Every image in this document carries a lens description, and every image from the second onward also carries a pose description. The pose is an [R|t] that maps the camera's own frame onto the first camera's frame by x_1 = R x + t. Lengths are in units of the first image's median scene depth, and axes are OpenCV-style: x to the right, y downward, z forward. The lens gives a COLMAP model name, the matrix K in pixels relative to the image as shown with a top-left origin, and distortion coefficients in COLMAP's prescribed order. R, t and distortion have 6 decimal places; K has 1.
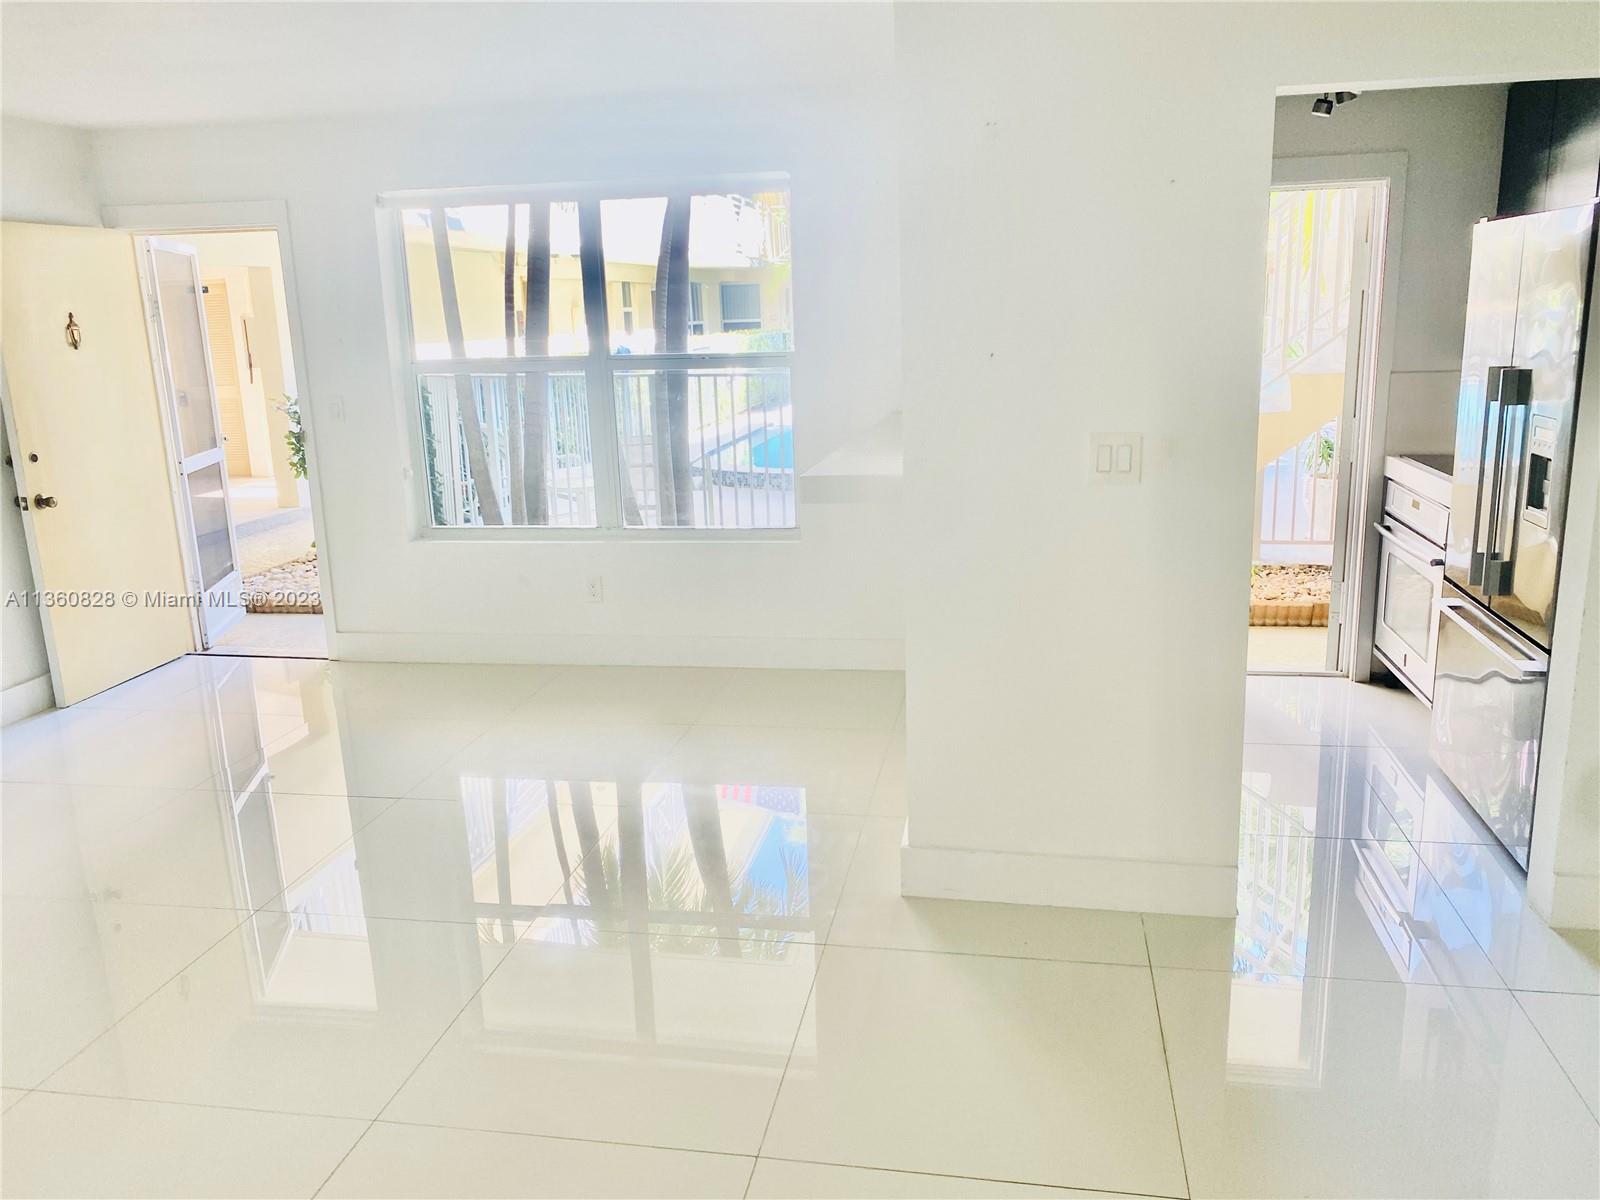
lens RADIAL K [[1244.2, 0, 801.5], [0, 1244.2, 595.9], [0, 0, 1]] dist [0.001400, -0.001720]
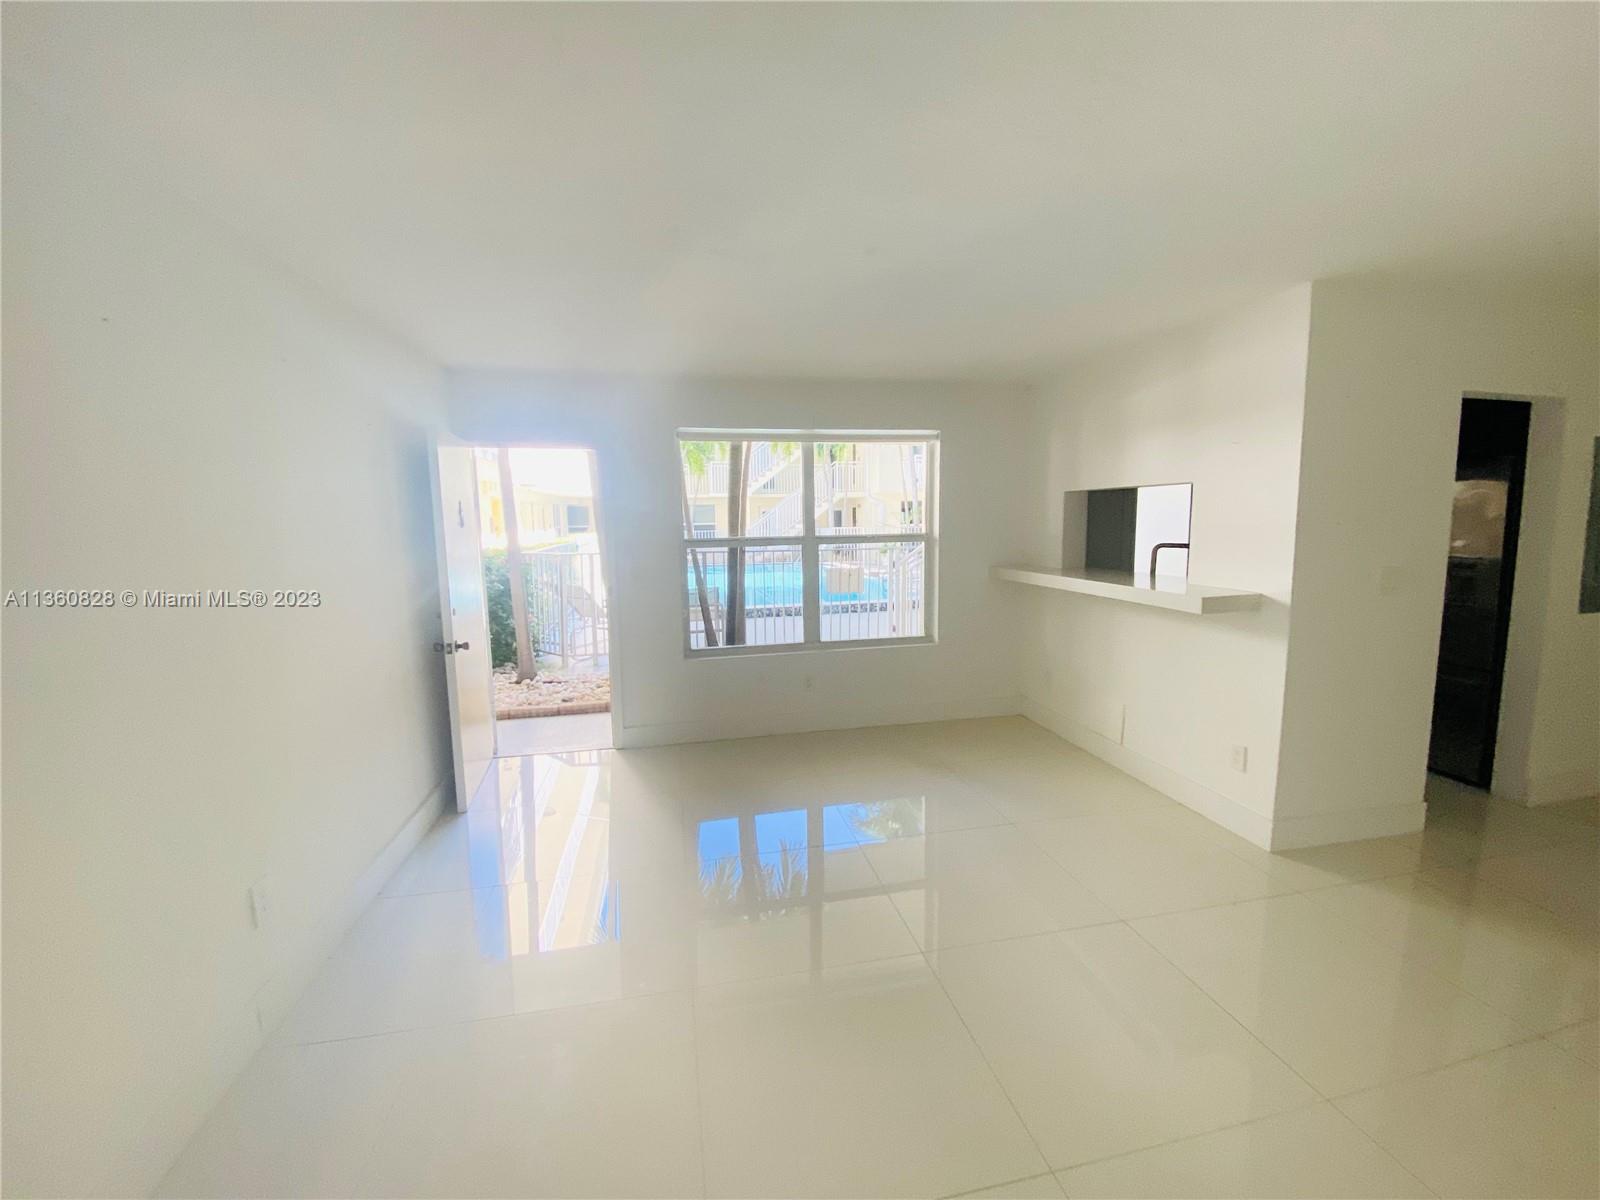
lens RADIAL K [[650.6, 0, 802.9], [0, 650.6, 597.7], [0, 0, 1]] dist [0.063224, -0.040947]
pose [[0.926731, -0.031130, 0.374433, -0.591871], [0.074252, 0.992082, -0.101293, -0.034466], [-0.368314, 0.121674, 0.921705, 0.280619]]
